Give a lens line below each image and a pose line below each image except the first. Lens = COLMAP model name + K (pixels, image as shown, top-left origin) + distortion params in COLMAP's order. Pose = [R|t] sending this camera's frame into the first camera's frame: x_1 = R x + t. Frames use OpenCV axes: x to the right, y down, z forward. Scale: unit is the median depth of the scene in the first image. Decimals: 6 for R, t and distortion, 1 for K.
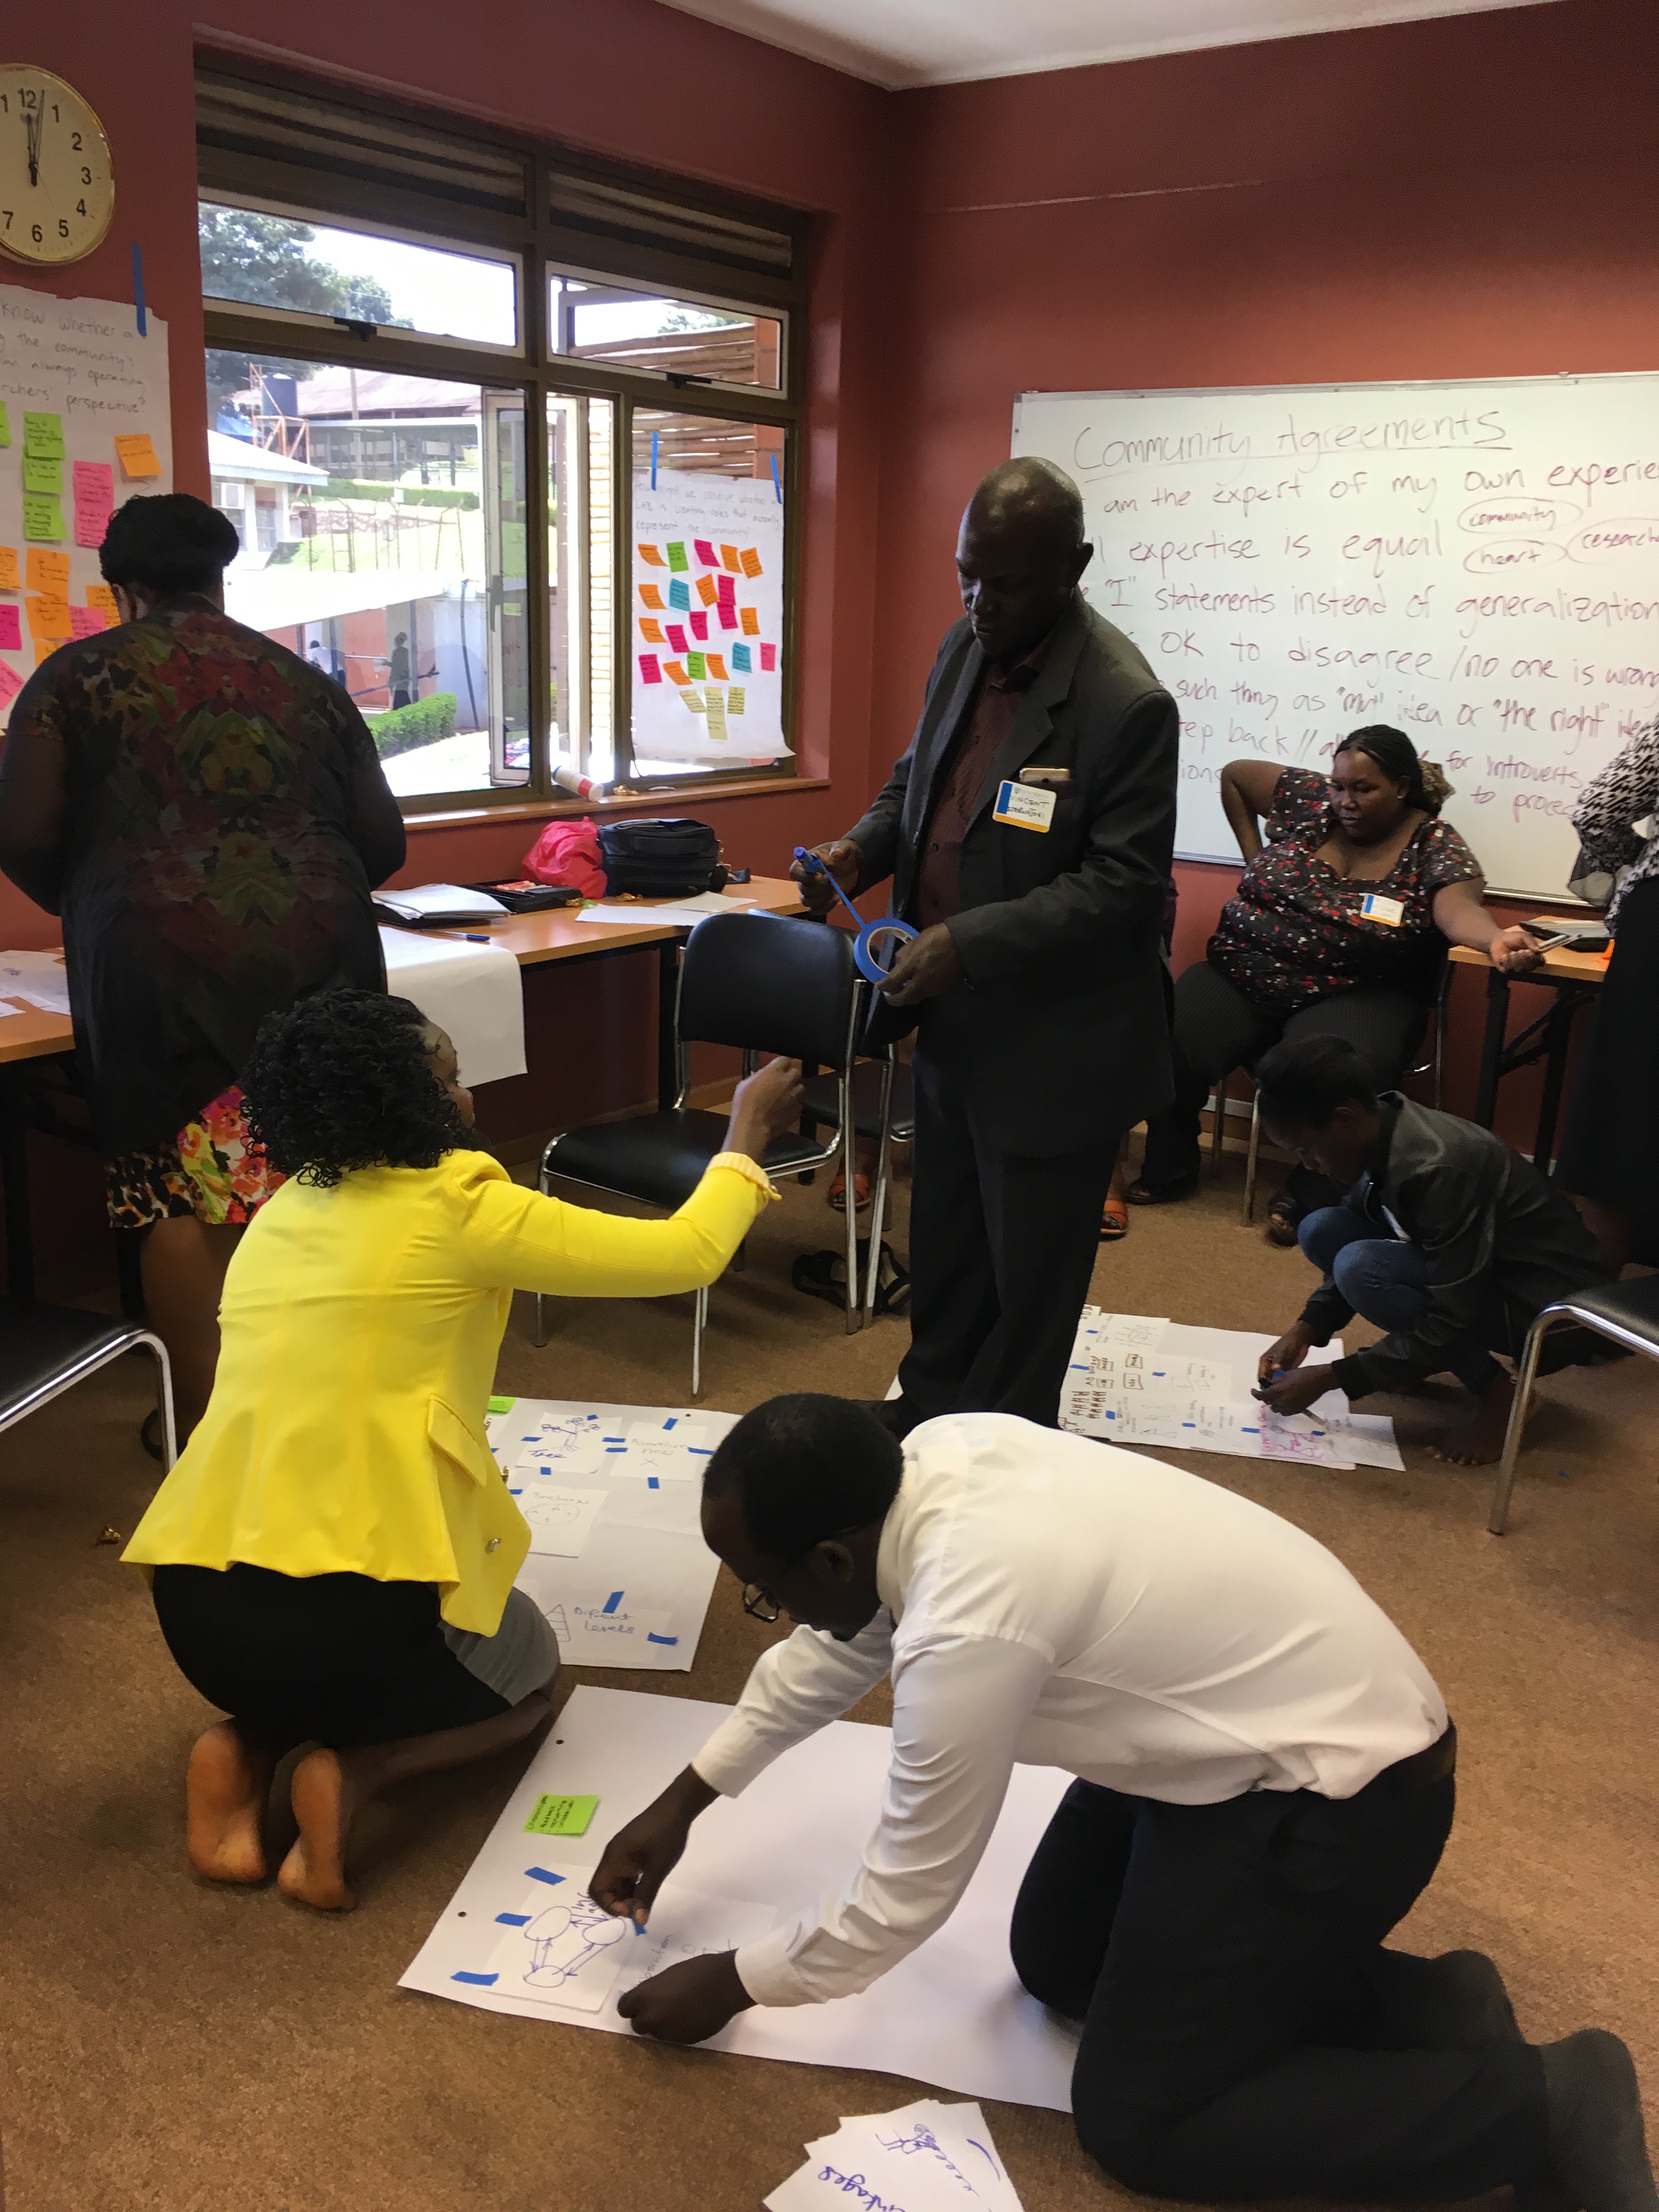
lens RADIAL K [[1830.5, 0, 829.5], [0, 1830.5, 1106.0], [0, 0, 1]] dist [0.010191, 0.001579]
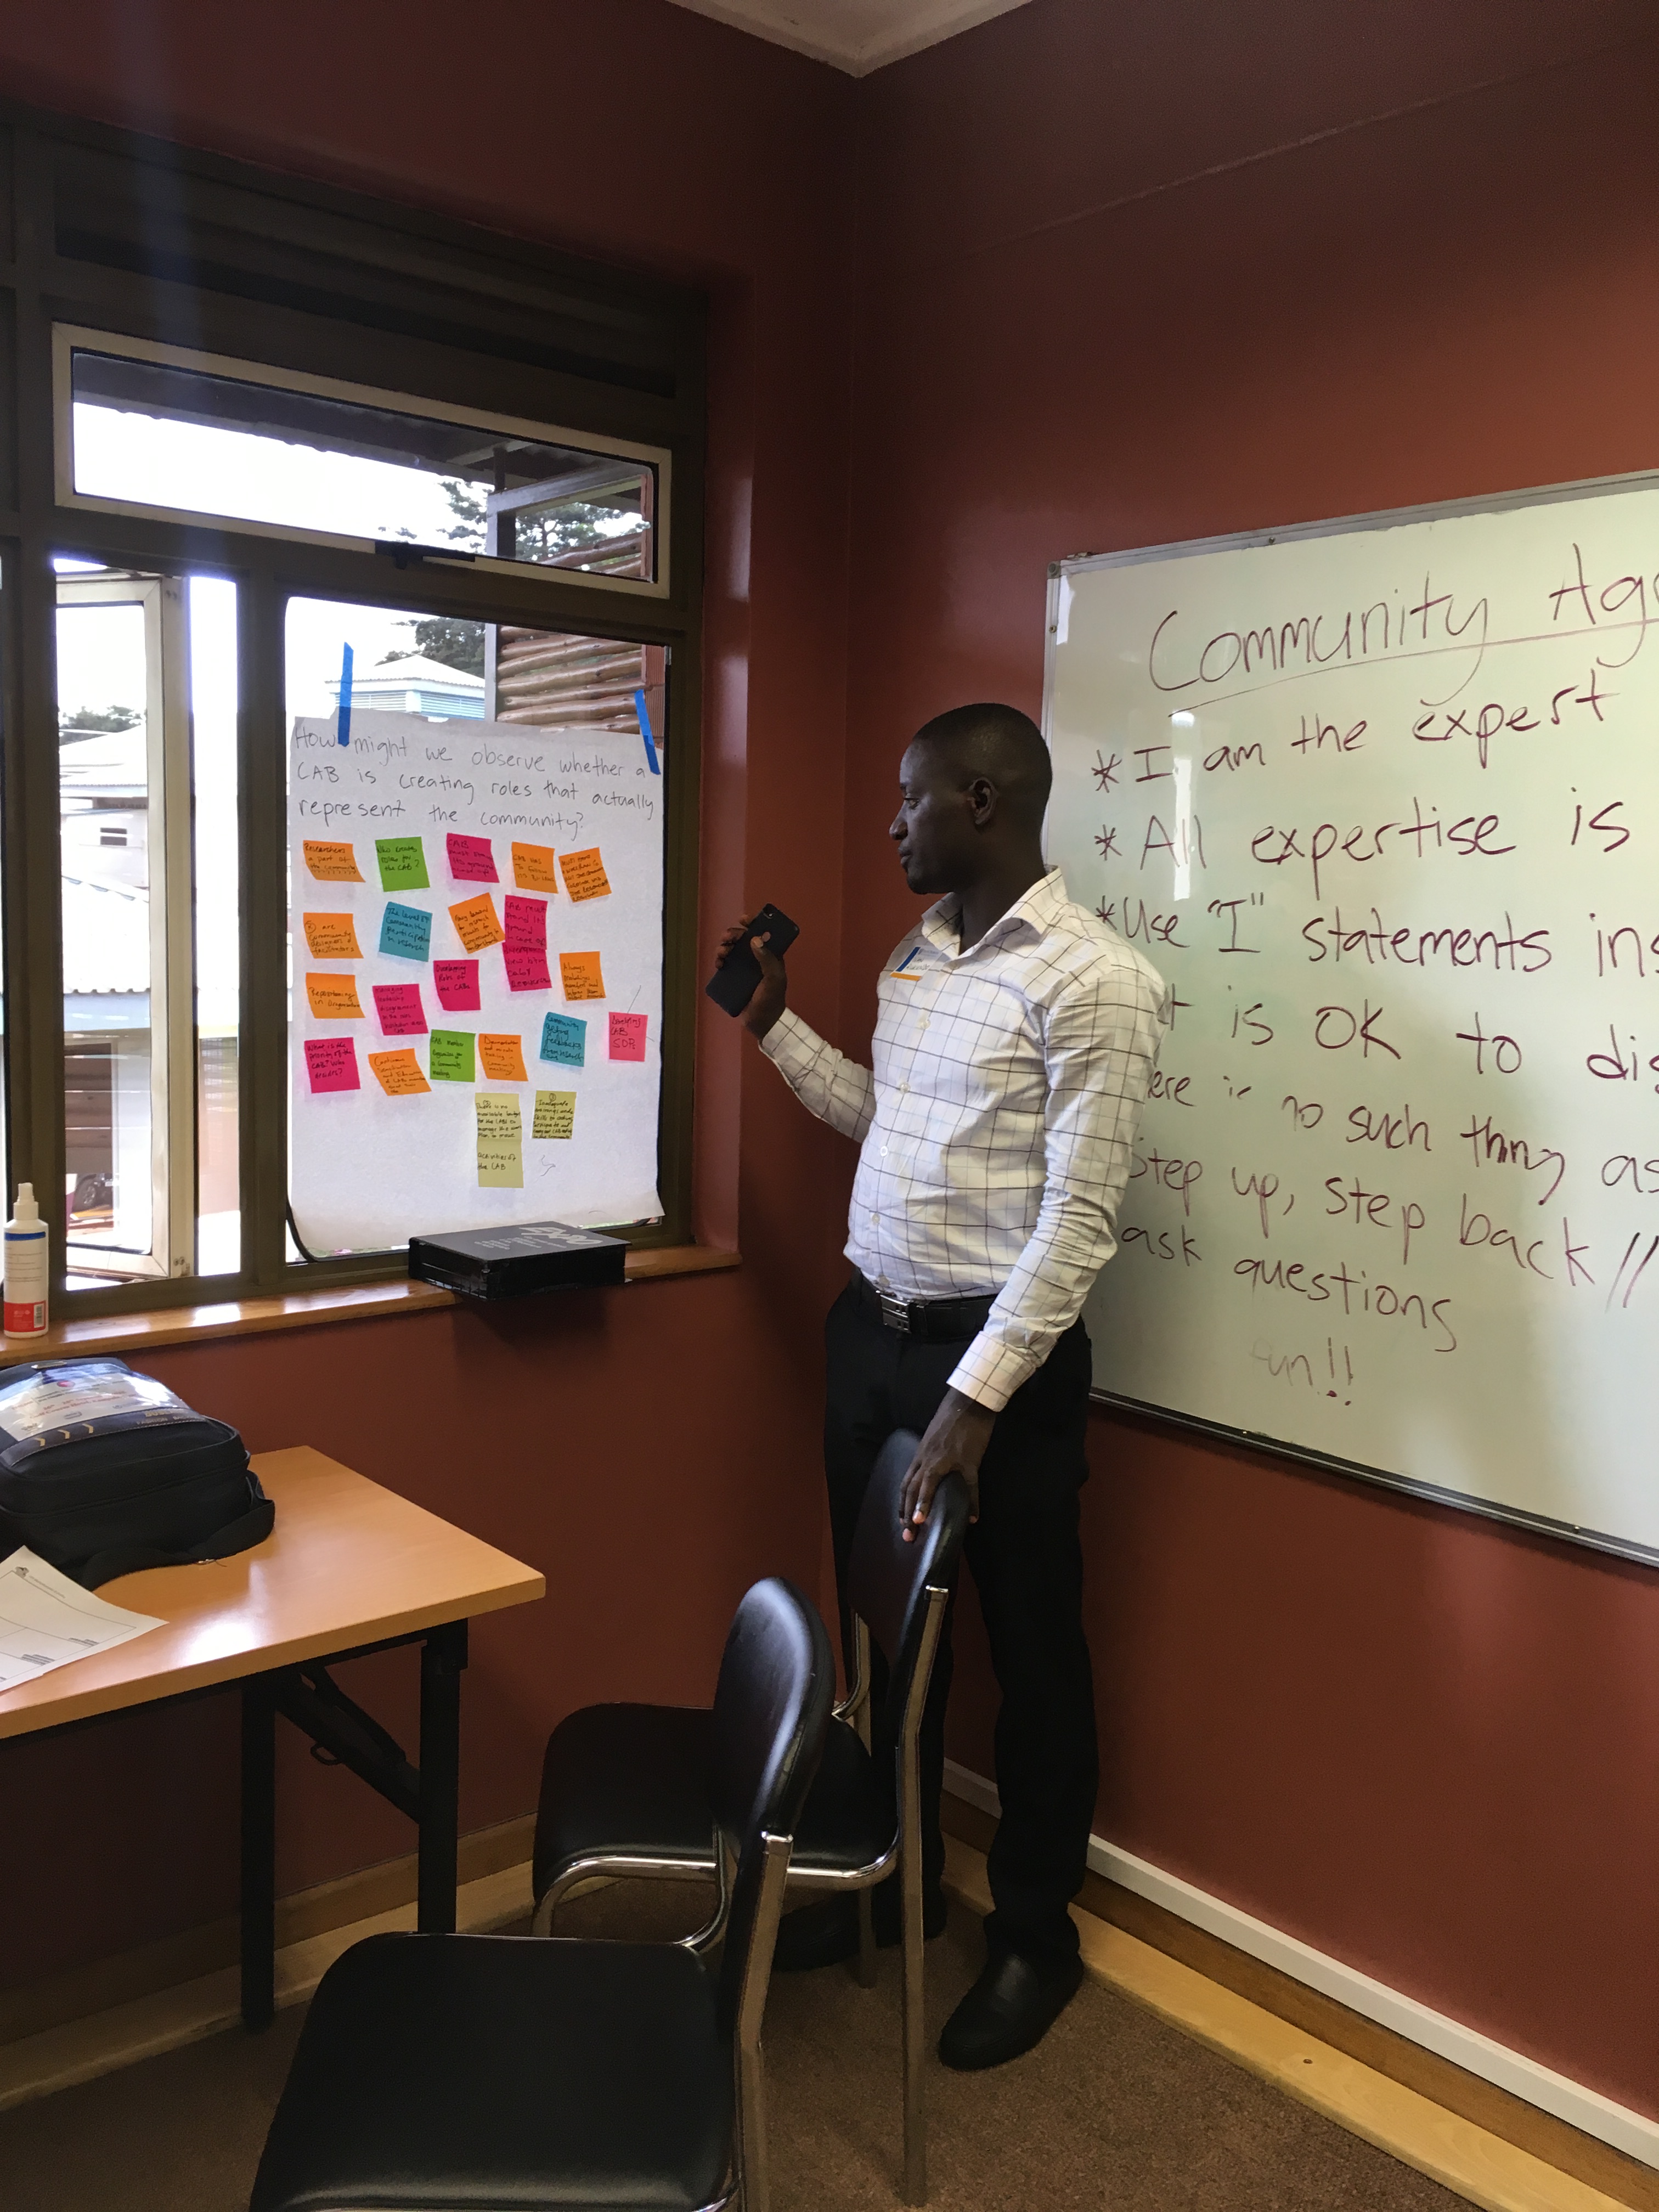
lens RADIAL K [[1860.6, 0, 829.5], [0, 1860.6, 1106.0], [0, 0, 1]] dist [0.005256, 0.000204]
pose [[0.978054, 0.017362, -0.207626, 0.153519], [-0.052113, 0.985233, -0.163098, -0.142458], [0.201728, 0.170339, 0.964516, 0.494186]]
